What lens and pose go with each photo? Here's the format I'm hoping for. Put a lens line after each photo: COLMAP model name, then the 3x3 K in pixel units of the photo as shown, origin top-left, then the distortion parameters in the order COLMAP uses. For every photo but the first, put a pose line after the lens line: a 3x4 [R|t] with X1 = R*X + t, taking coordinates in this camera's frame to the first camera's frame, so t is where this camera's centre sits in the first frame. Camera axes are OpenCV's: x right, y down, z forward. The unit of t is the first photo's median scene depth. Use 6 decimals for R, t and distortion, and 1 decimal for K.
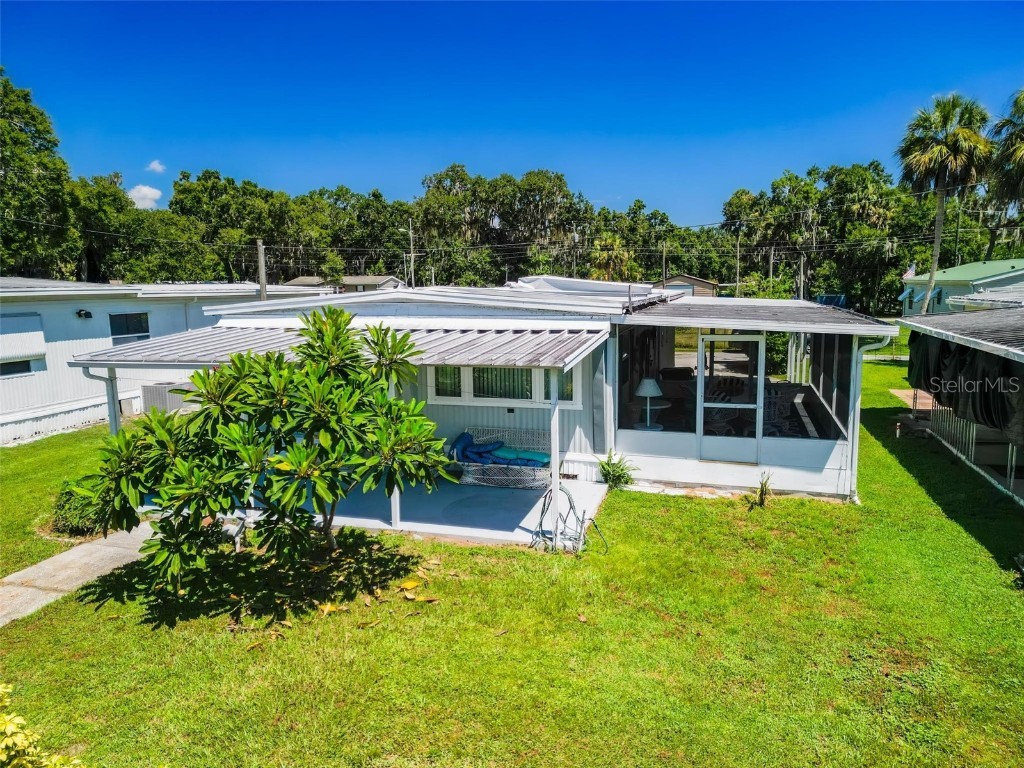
lens RADIAL K [[726.2, 0, 512.3], [0, 726.2, 384.1], [0, 0, 1]] dist [0.005957, 0.000031]
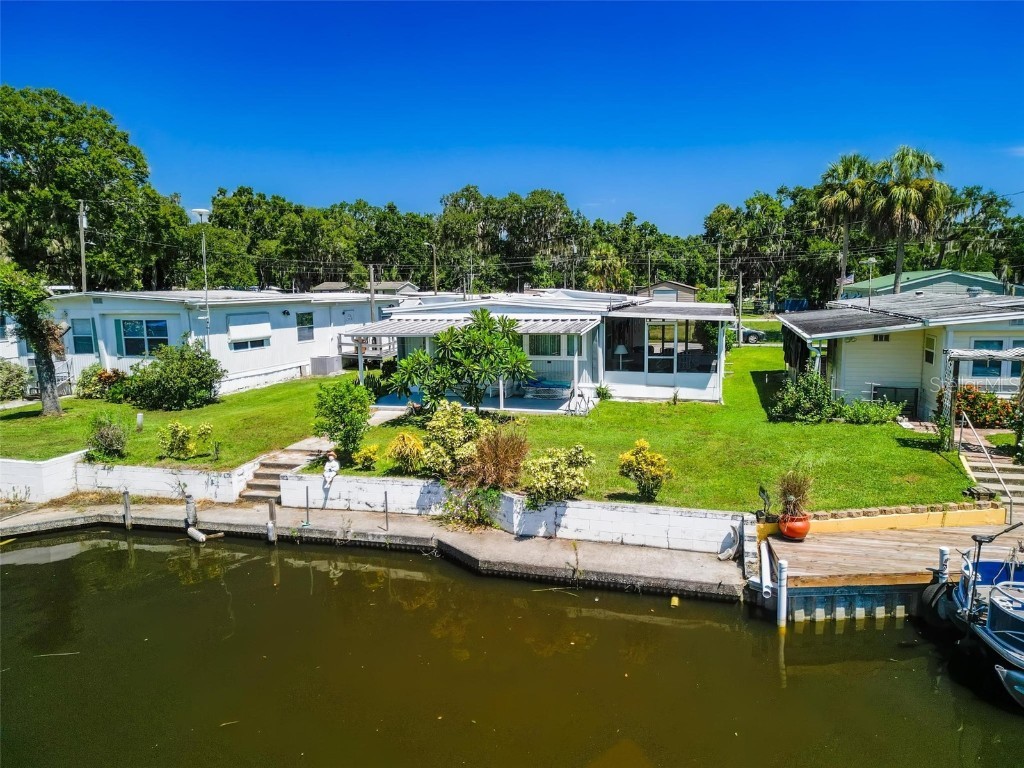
lens RADIAL K [[726.2, 0, 513.3], [0, 726.2, 385.4], [0, 0, 1]] dist [0.005957, 0.000031]
pose [[0.999973, -0.001612, 0.007119, -0.020491], [0.001628, 0.999996, -0.002240, 0.018882], [-0.007115, 0.002251, 0.999972, -0.169109]]
